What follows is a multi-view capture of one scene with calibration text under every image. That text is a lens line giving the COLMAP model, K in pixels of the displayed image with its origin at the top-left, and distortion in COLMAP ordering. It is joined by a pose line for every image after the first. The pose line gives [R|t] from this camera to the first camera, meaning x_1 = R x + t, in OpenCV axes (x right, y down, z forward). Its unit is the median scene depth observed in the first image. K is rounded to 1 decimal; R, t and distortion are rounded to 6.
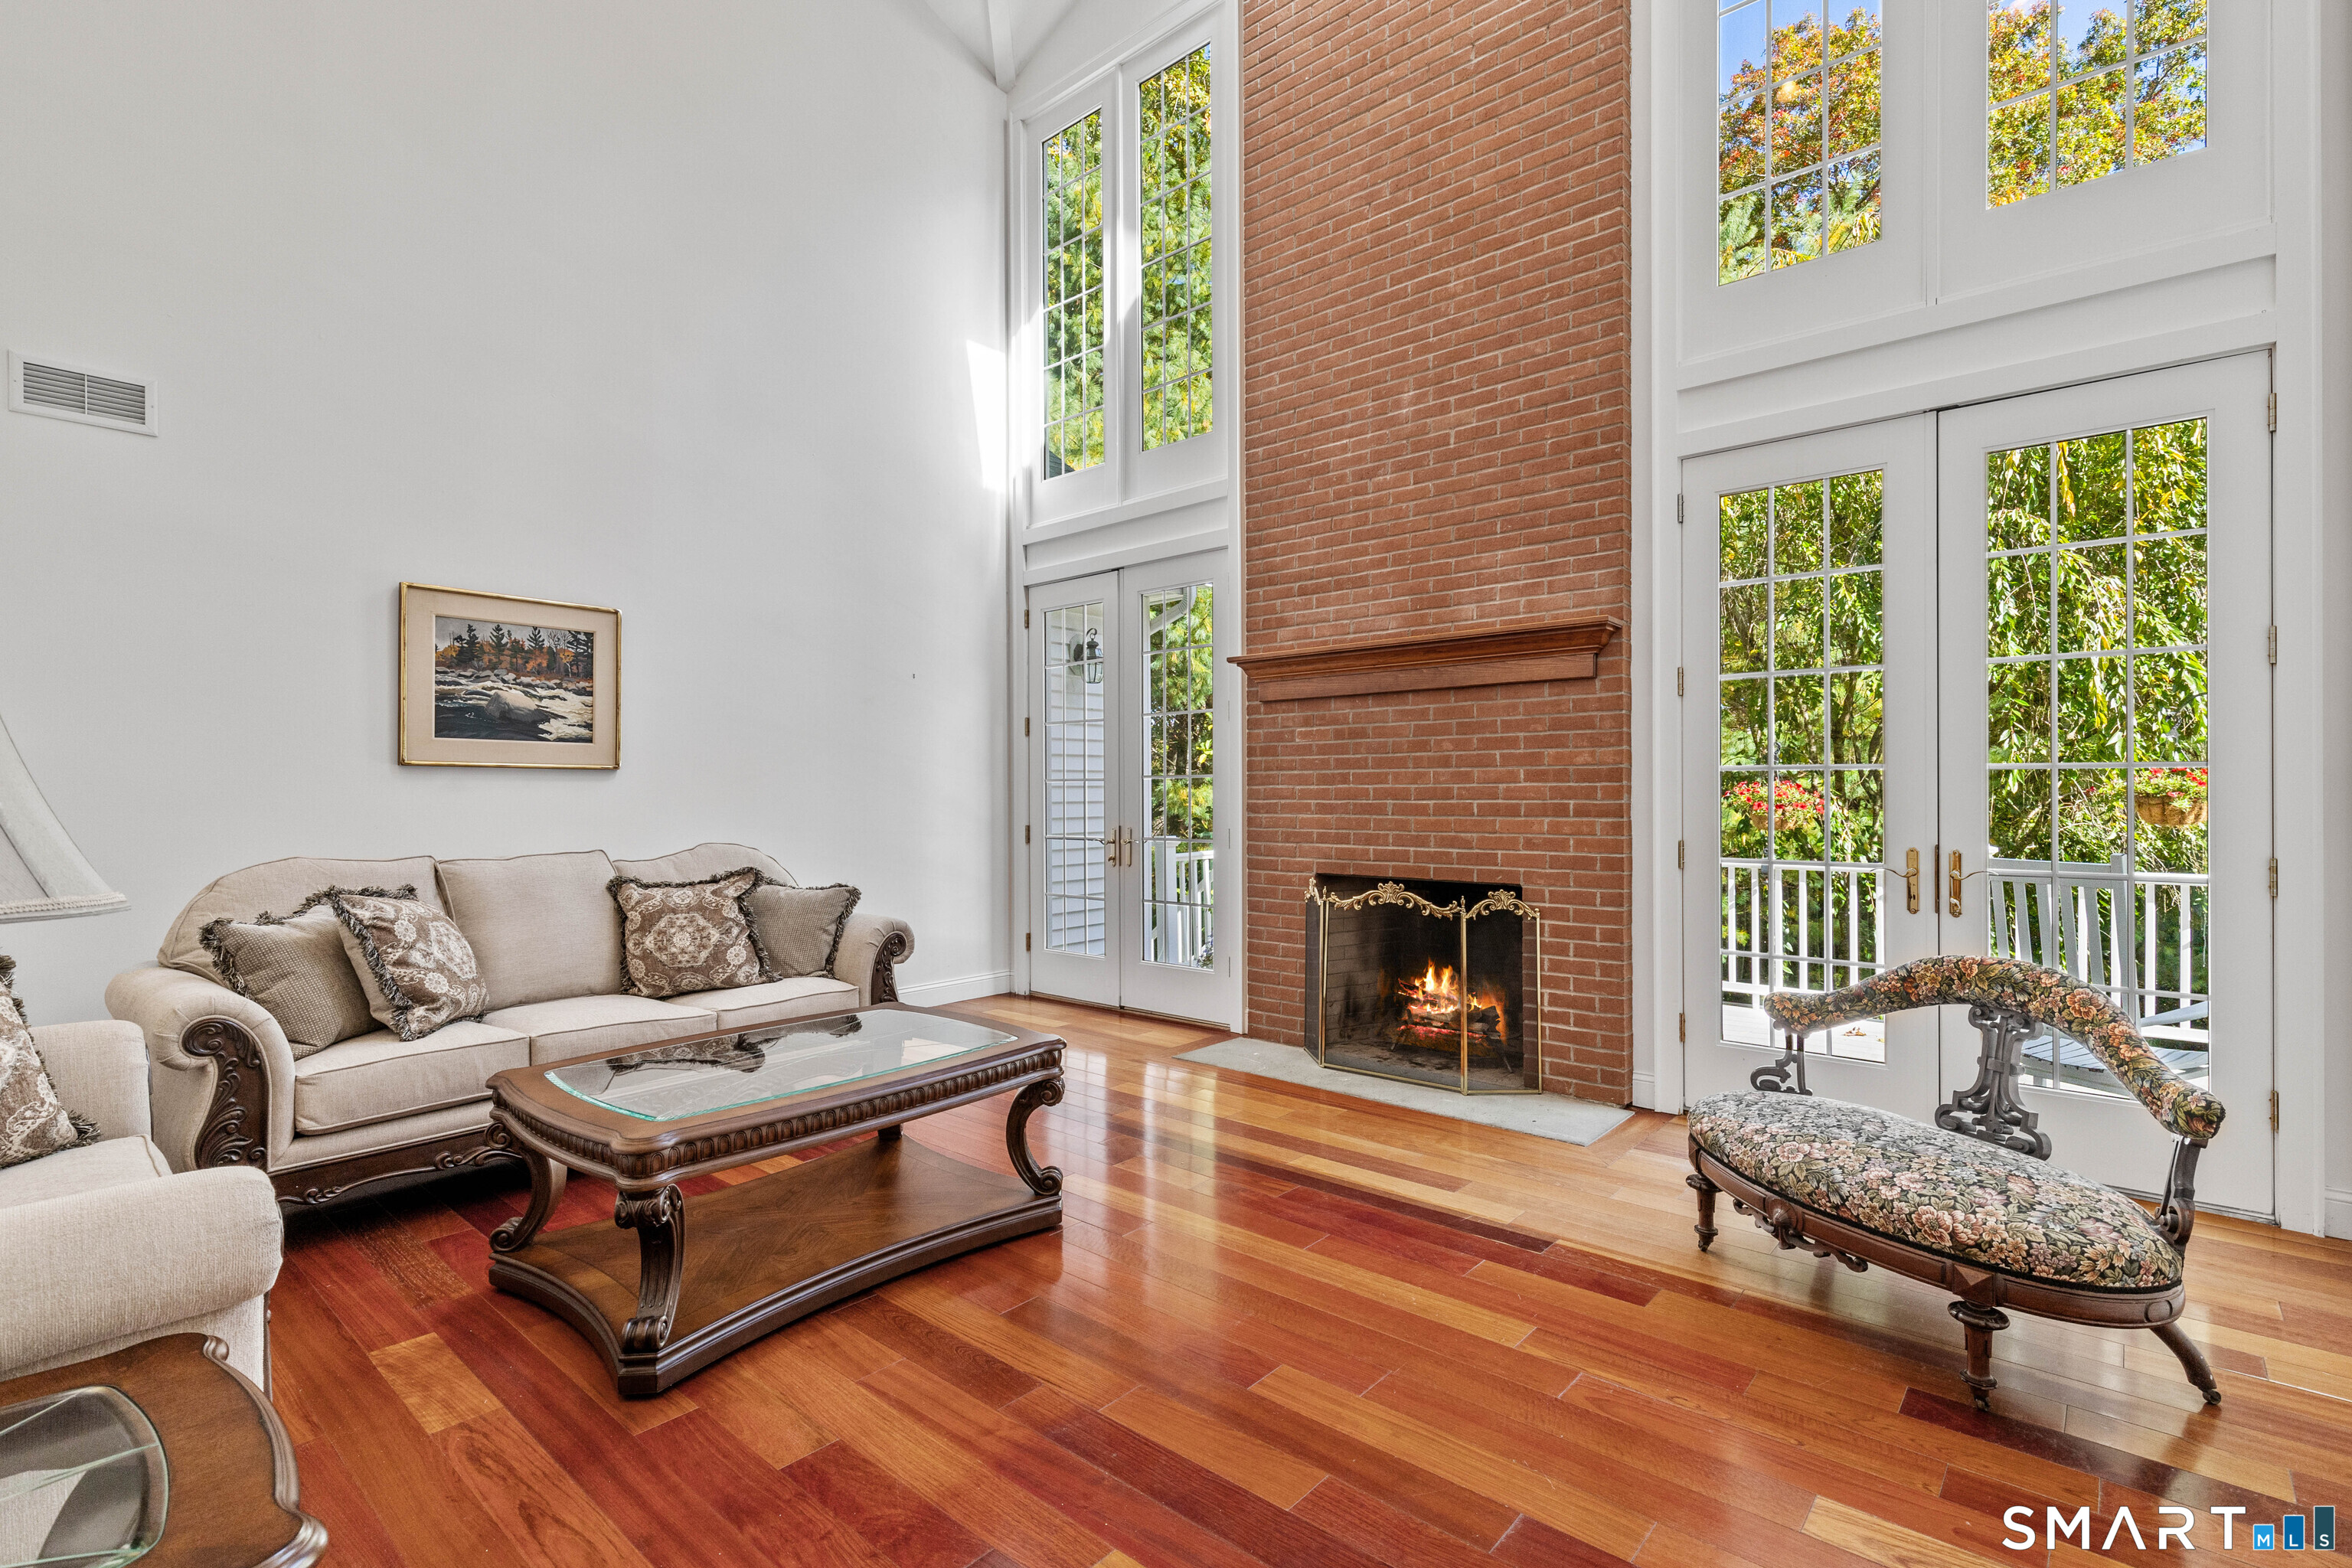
lens RADIAL K [[1091.1, 0, 1170.5], [0, 1091.1, 791.2], [0, 0, 1]] dist [0.004921, 0.000461]
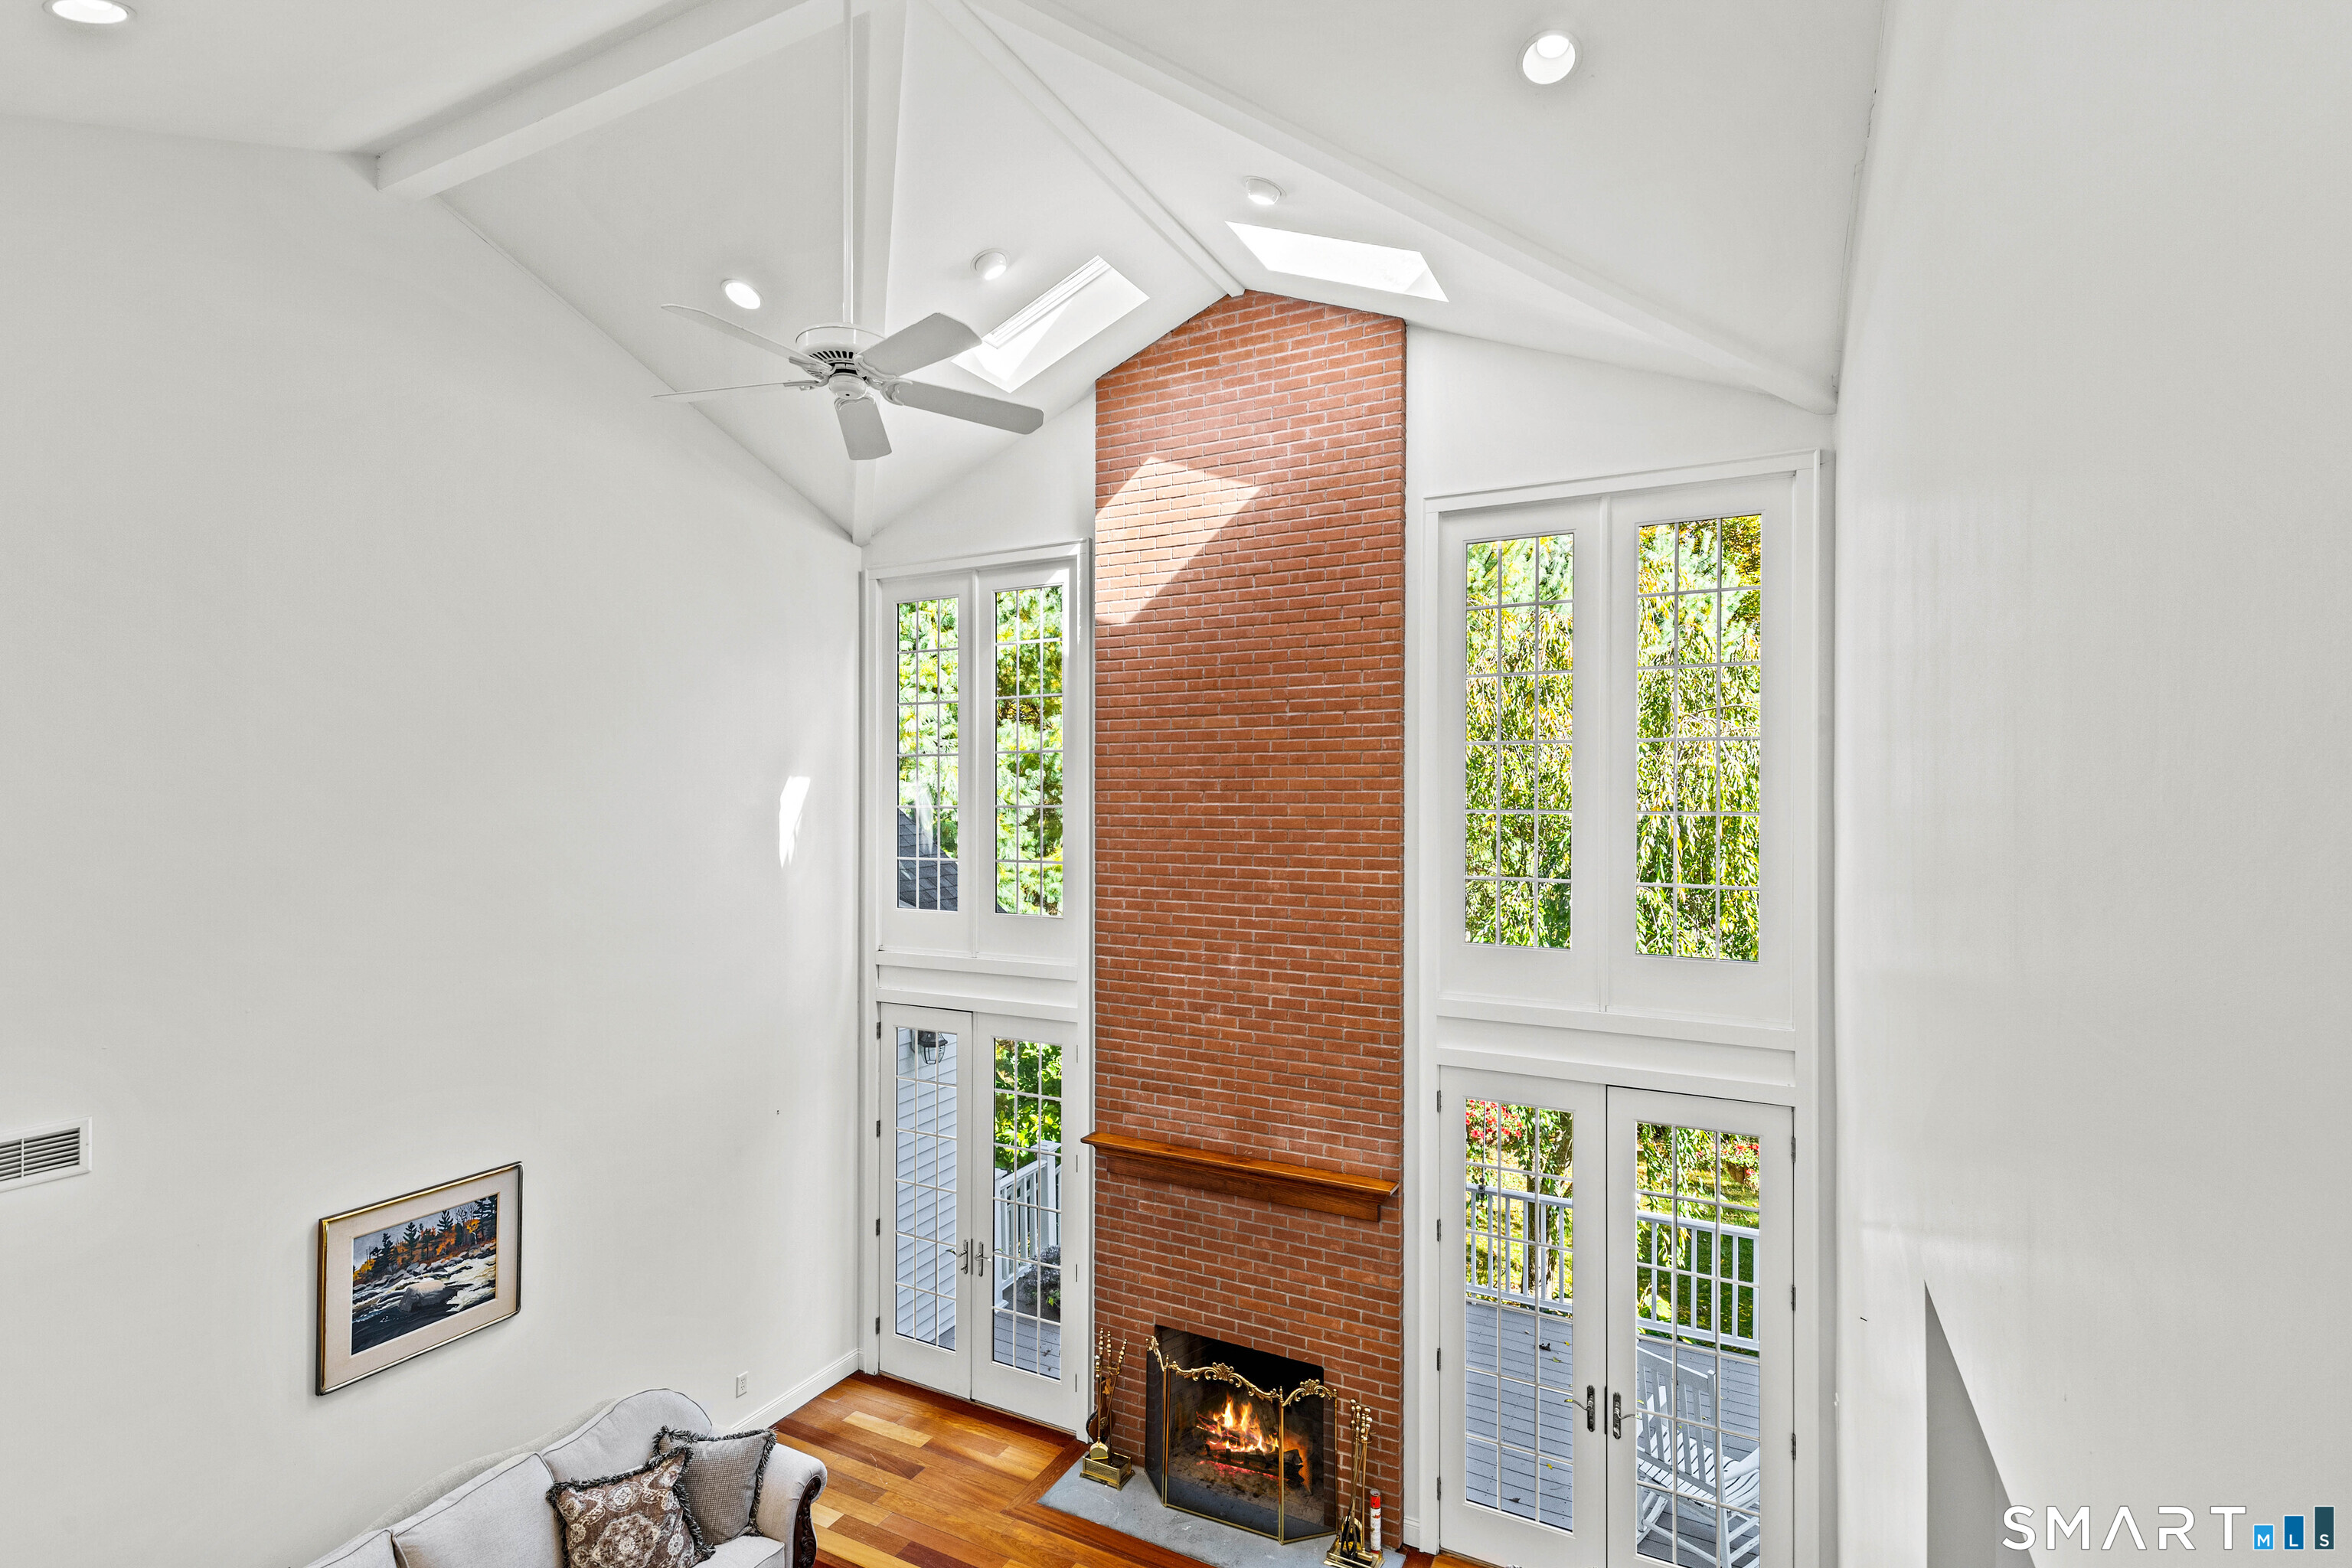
lens RADIAL K [[1099.0, 0, 1177.0], [0, 1099.0, 794.4], [0, 0, 1]] dist [0.009129, -0.001165]
pose [[0.969572, 0.006068, 0.244732, -0.169086], [-0.005054, 0.999976, -0.004768, -0.586282], [-0.244755, 0.003385, 0.969579, -0.222742]]
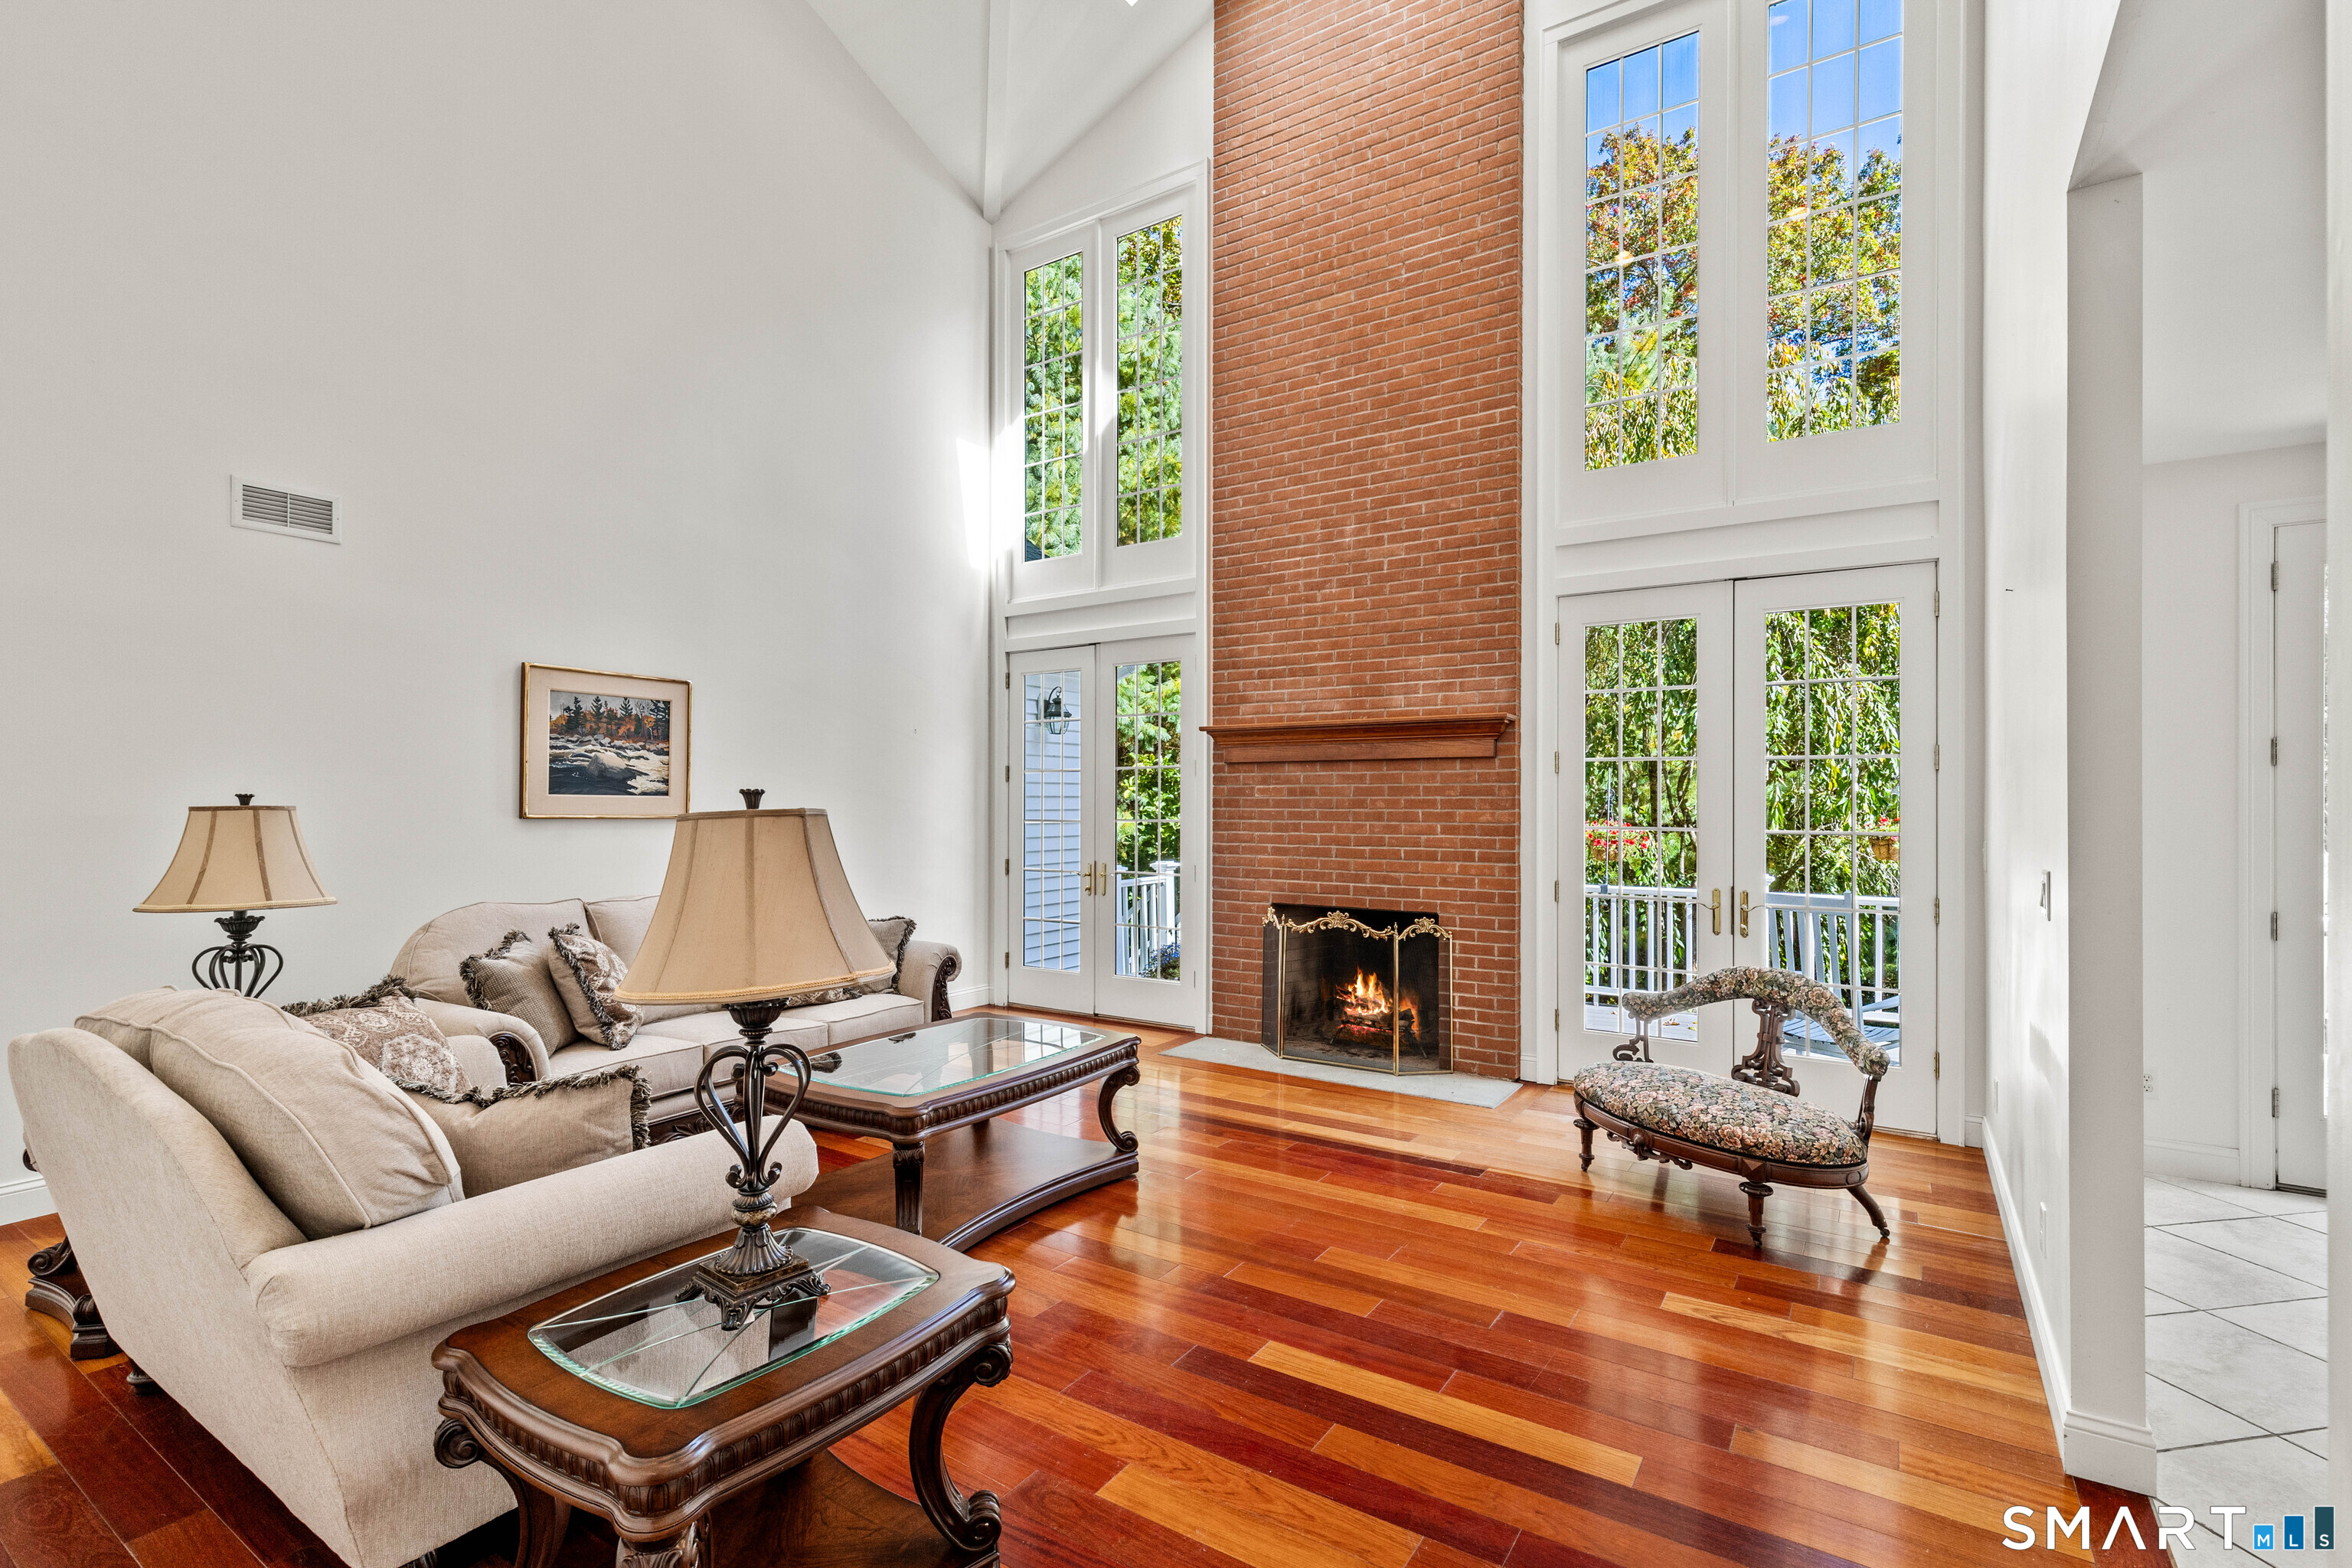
lens RADIAL K [[1079.6, 0, 1171.2], [0, 1079.6, 796.9], [0, 0, 1]] dist [0.008144, -0.000593]
pose [[0.990907, 0.006902, 0.134368, -0.168976], [-0.006303, 0.999968, -0.004880, -0.044987], [-0.134398, 0.003988, 0.990919, -0.236003]]
